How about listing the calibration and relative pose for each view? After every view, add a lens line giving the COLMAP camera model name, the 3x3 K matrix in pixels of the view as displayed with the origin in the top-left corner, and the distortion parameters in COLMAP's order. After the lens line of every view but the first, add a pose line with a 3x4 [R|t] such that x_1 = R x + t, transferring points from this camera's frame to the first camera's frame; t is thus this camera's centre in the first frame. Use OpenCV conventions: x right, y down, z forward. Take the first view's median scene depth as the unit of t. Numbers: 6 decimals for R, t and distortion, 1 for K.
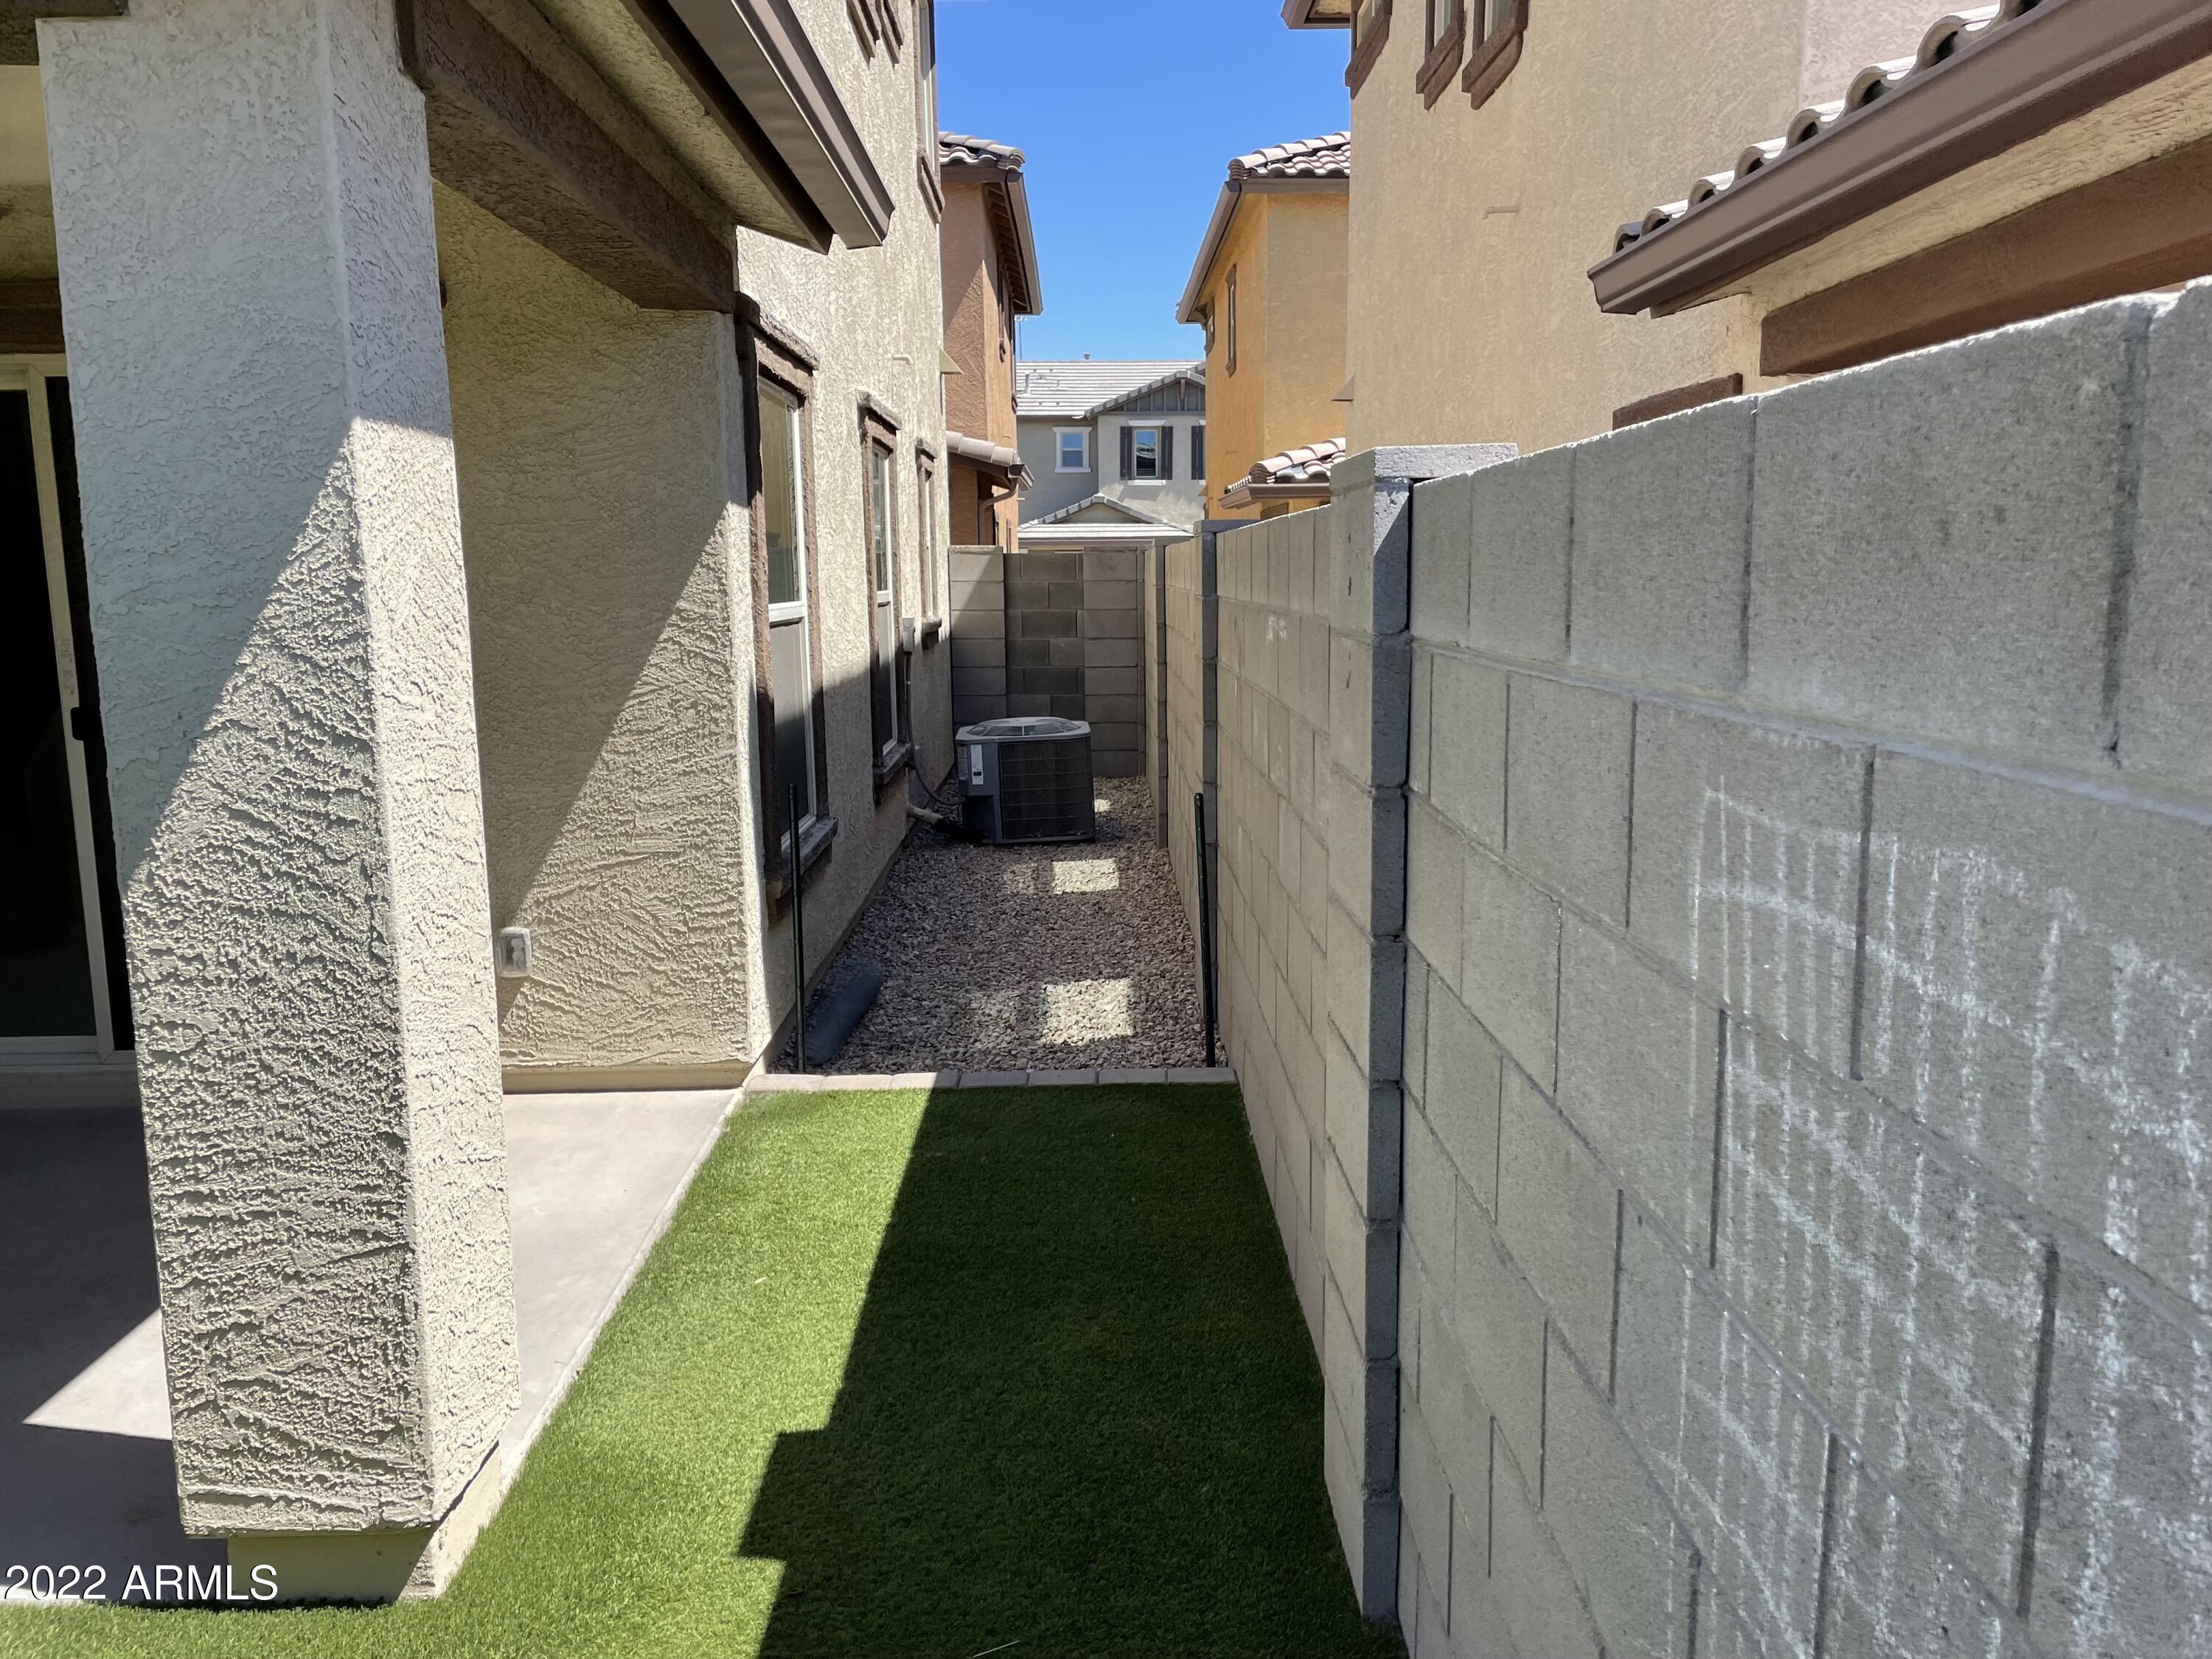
lens RADIAL K [[1669.0, 0, 1112.7], [0, 1669.0, 825.7], [0, 0, 1]] dist [0.094119, -0.120629]
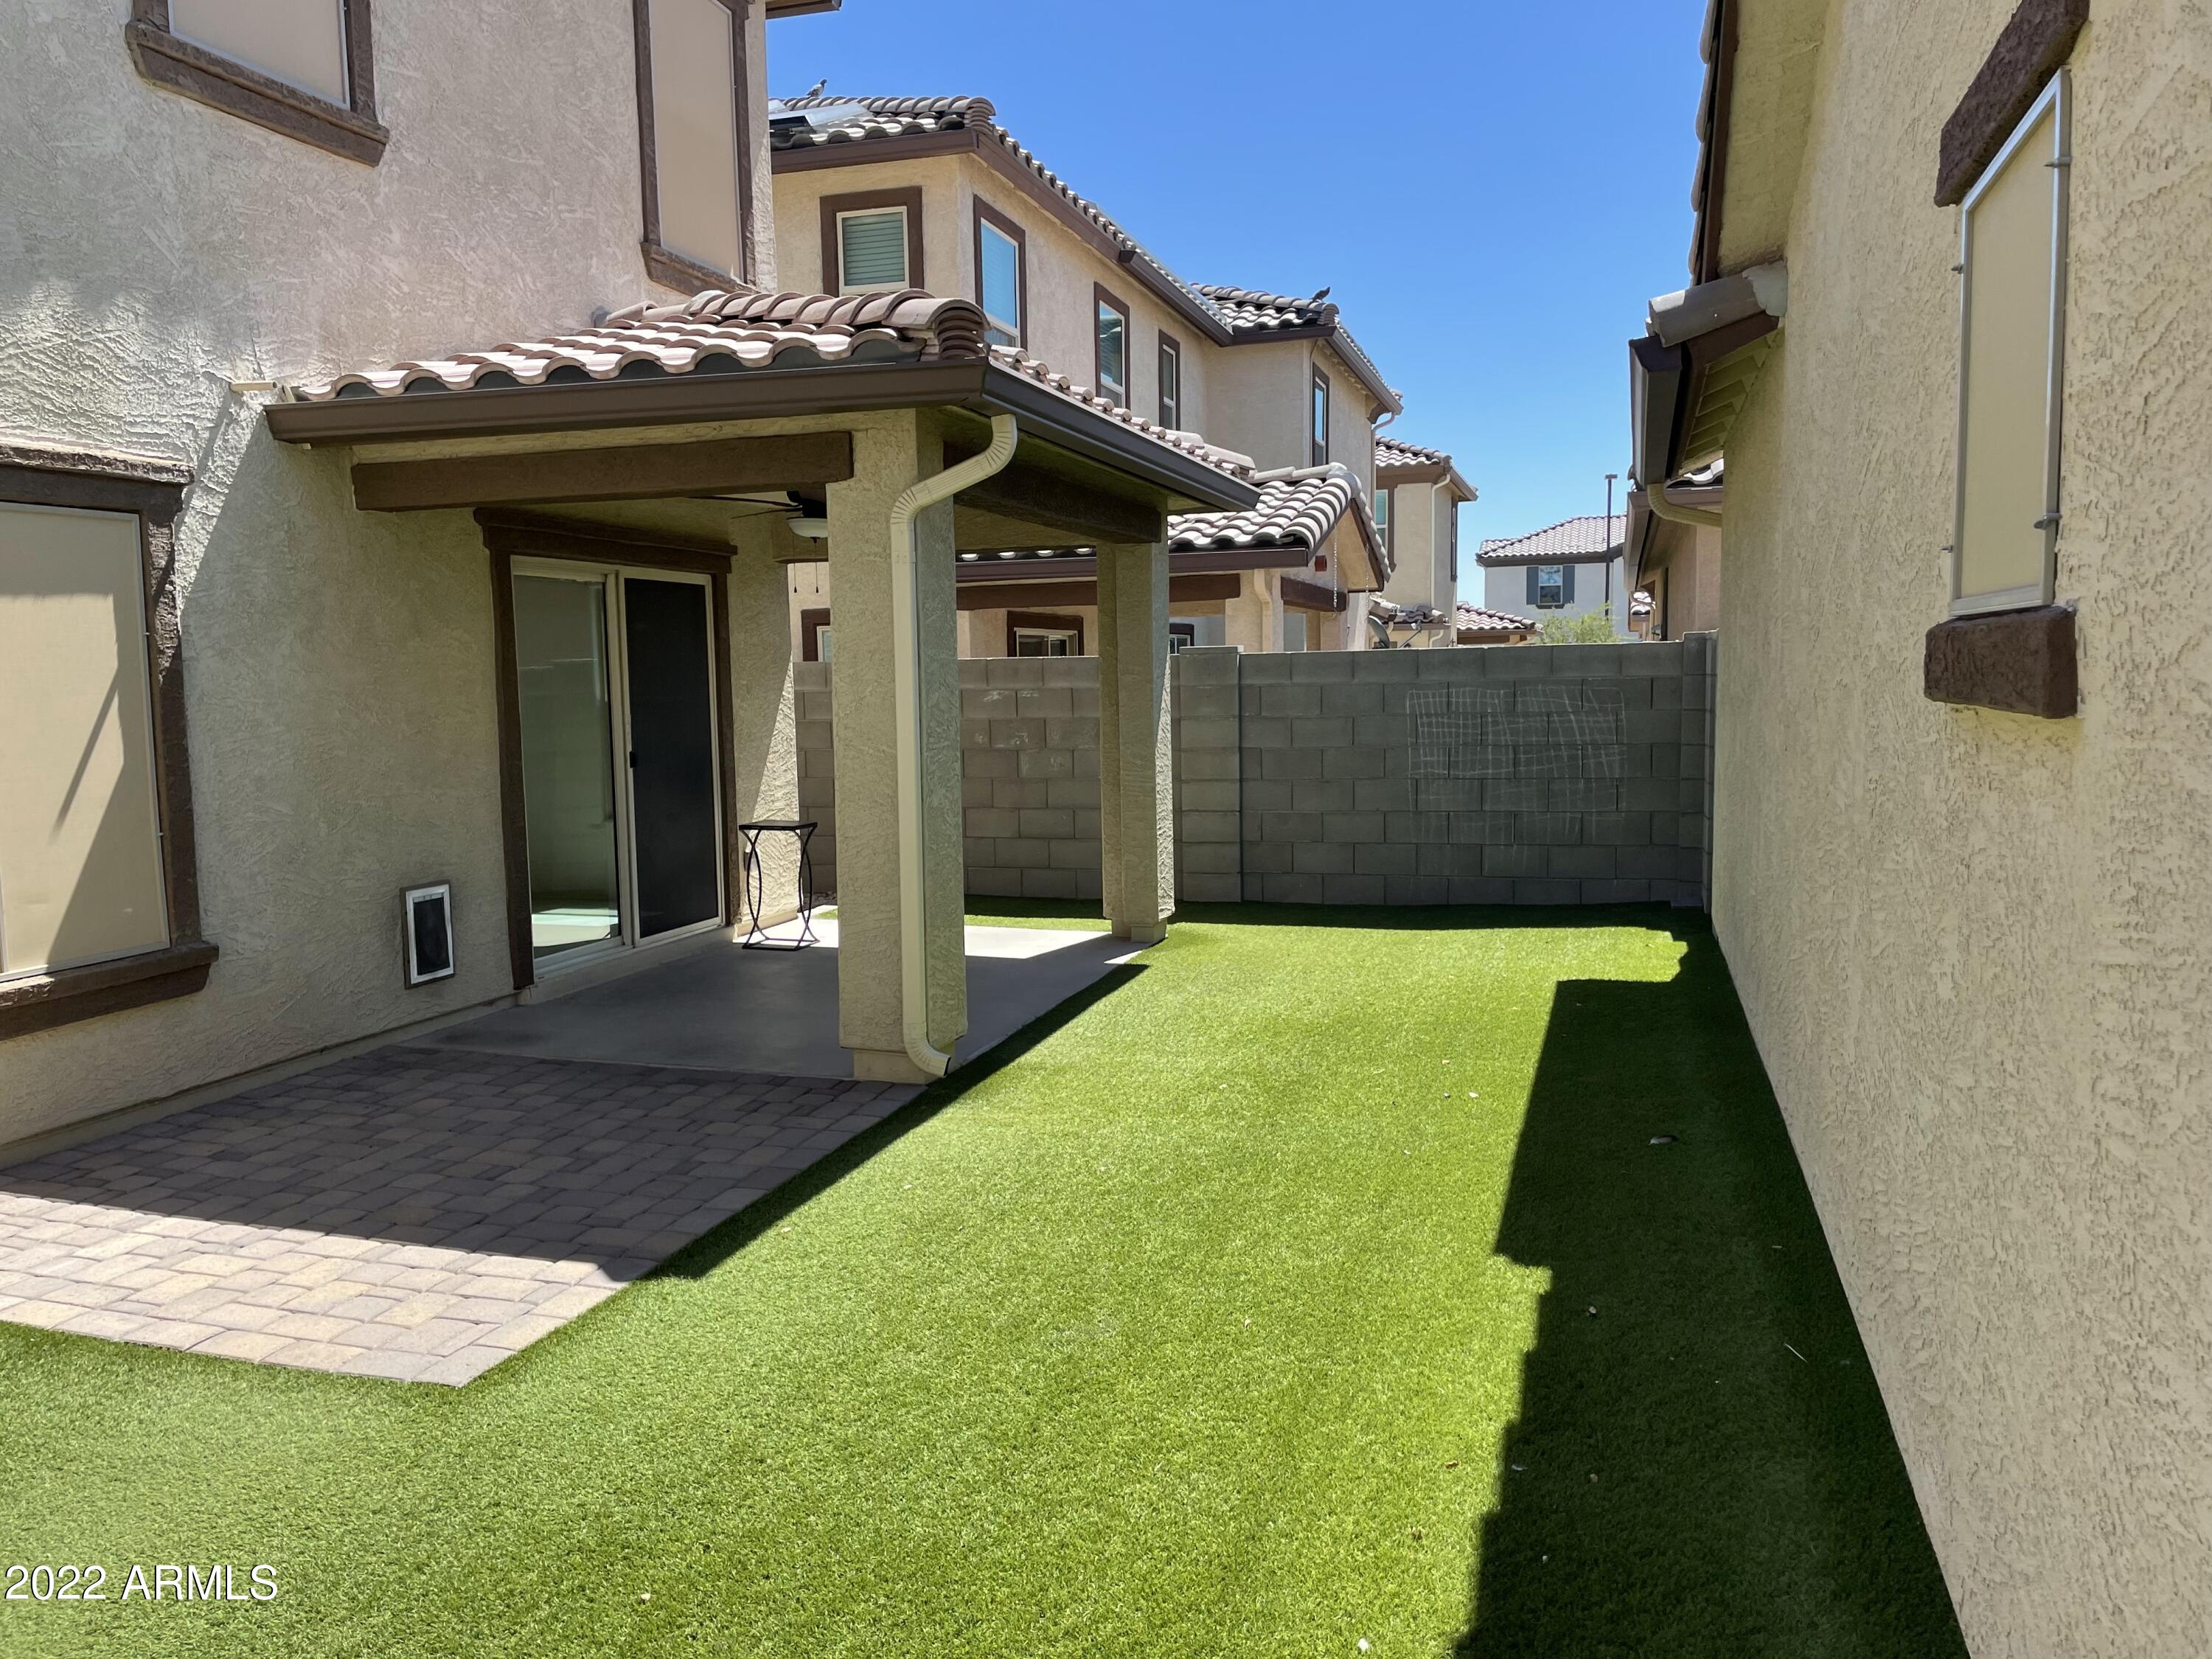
lens RADIAL K [[1669.0, 0, 1112.7], [0, 1669.0, 825.7], [0, 0, 1]] dist [0.094119, -0.120629]
pose [[0.303875, -0.079456, 0.949393, -3.811132], [0.158431, 0.986855, 0.031882, 0.063447], [-0.939446, 0.140726, 0.312469, -0.097504]]
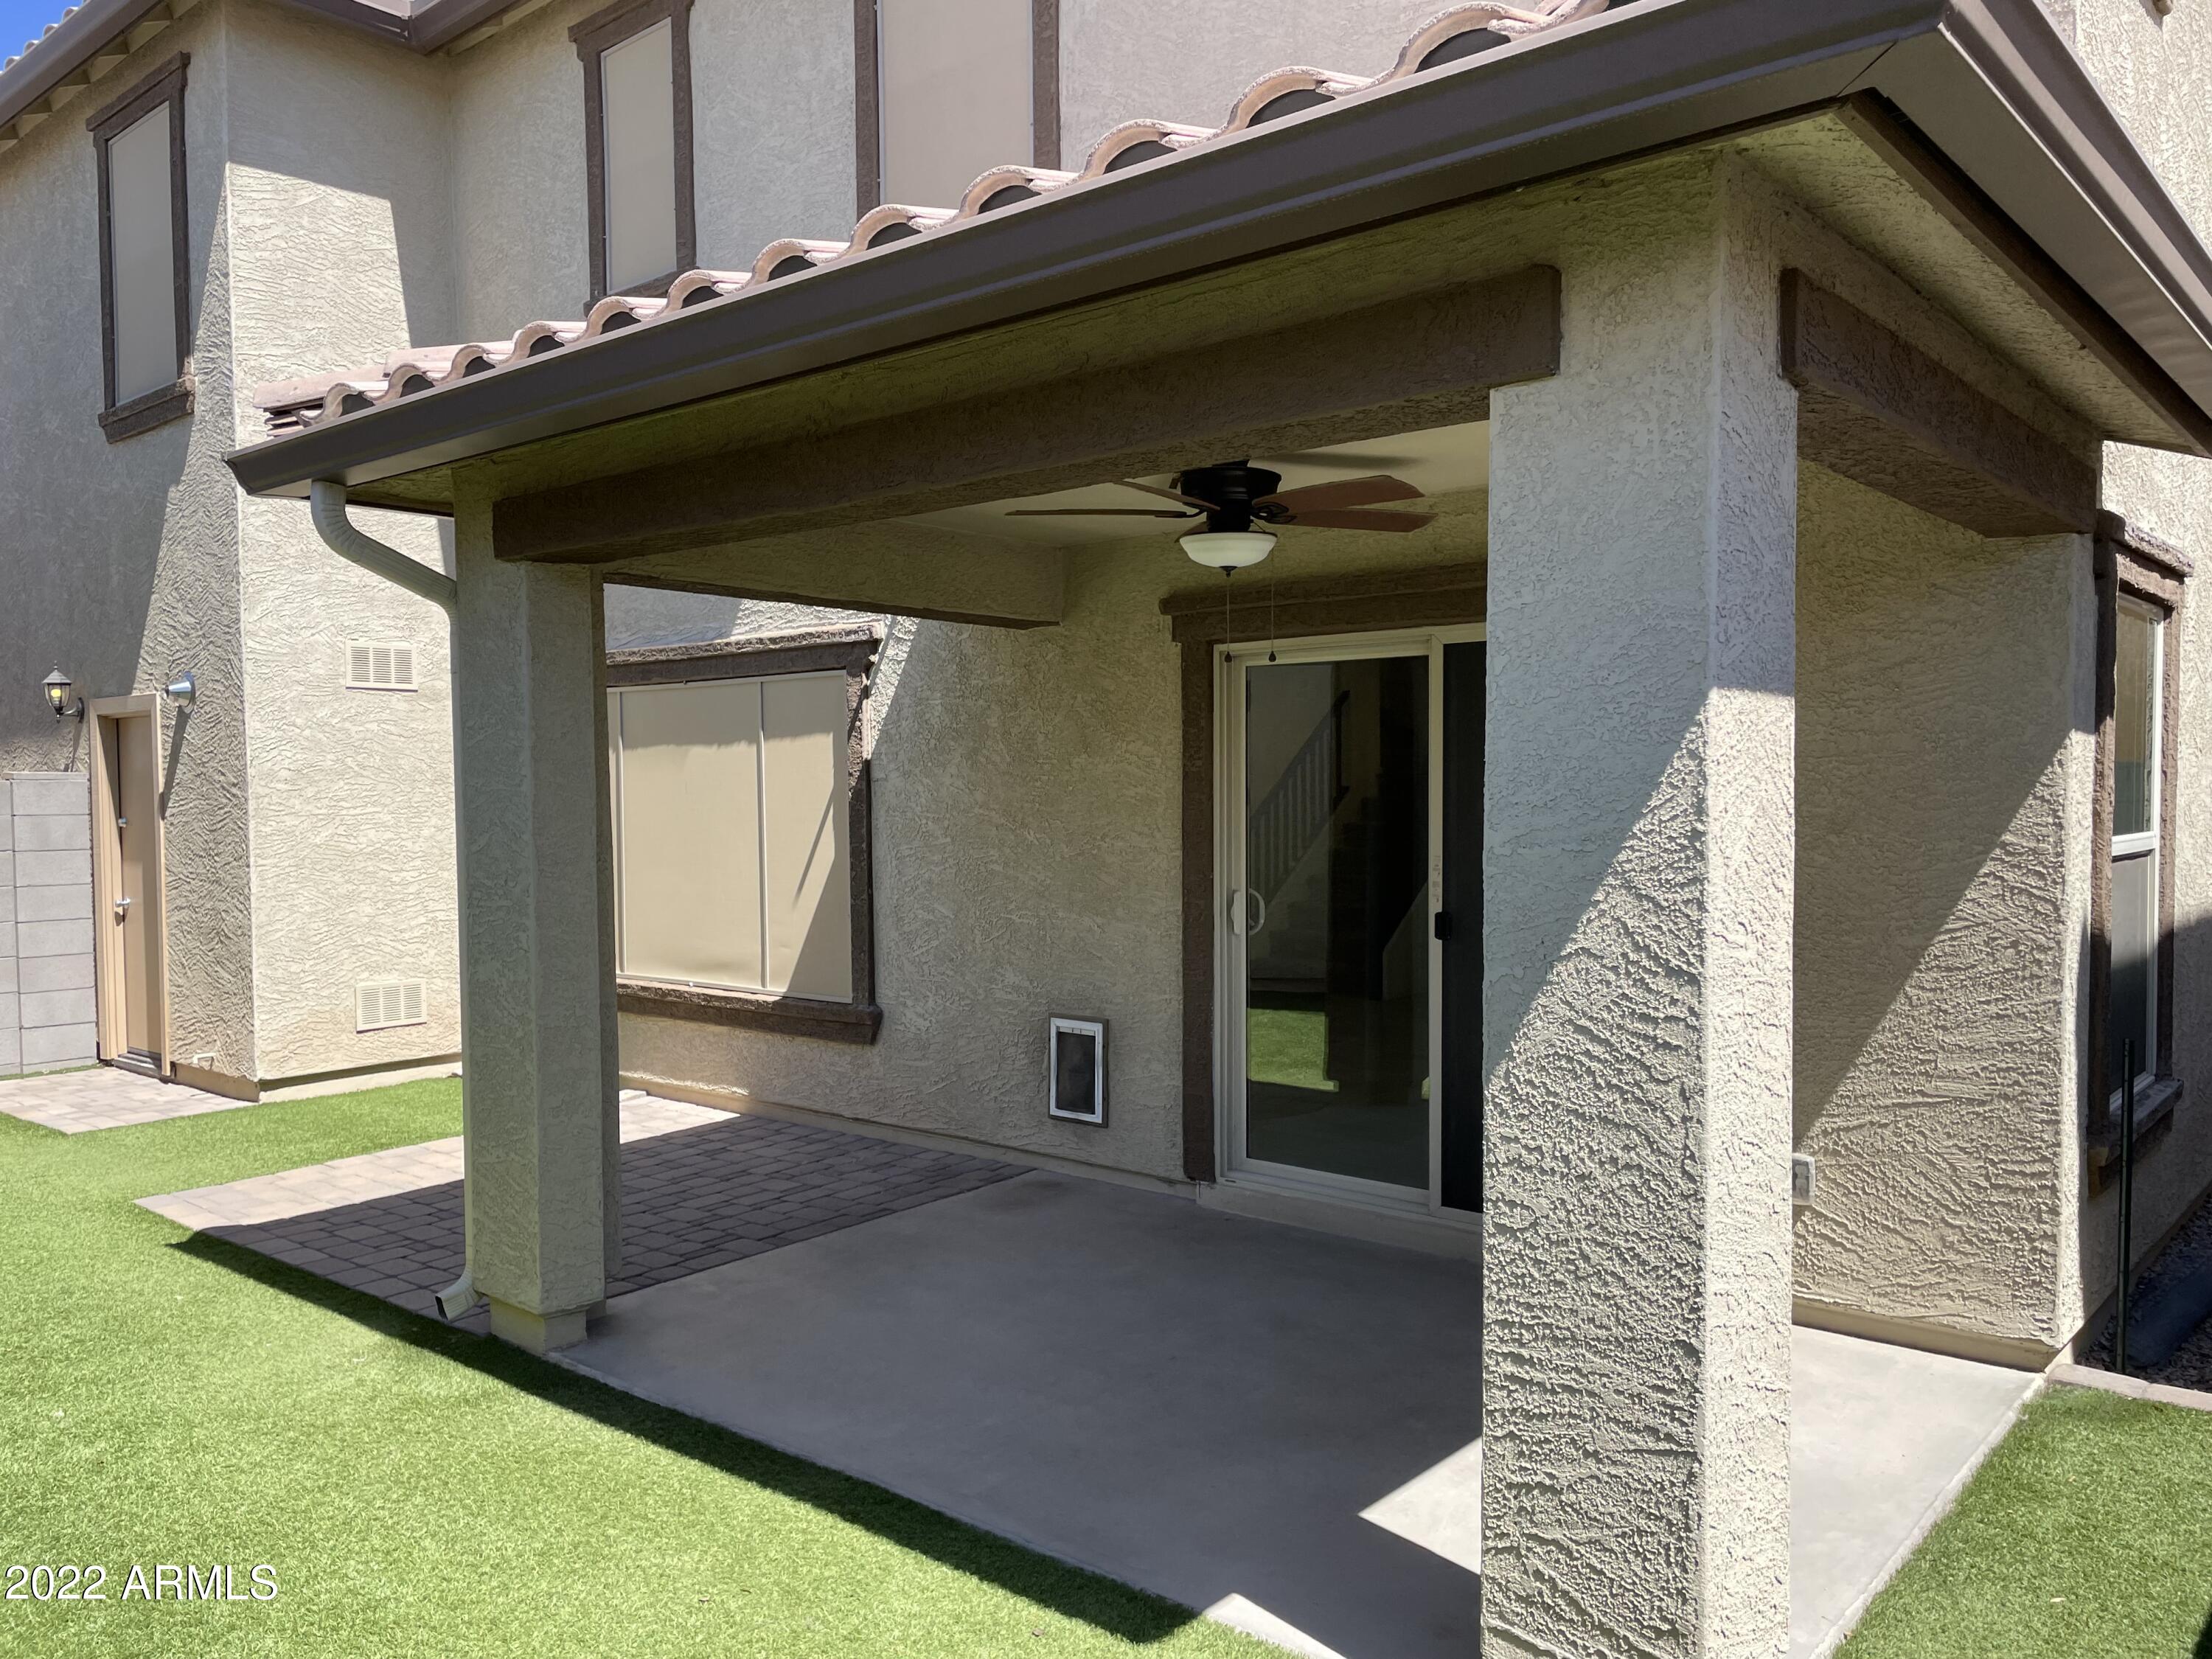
lens RADIAL K [[1670.4, 0, 1095.6], [0, 1670.4, 841.1], [0, 0, 1]] dist [0.092487, -0.119068]
pose [[0.743446, 0.030392, -0.668105, -0.001632], [-0.103893, 0.992088, -0.070479, -0.016870], [0.660677, 0.121809, 0.740722, -0.069888]]
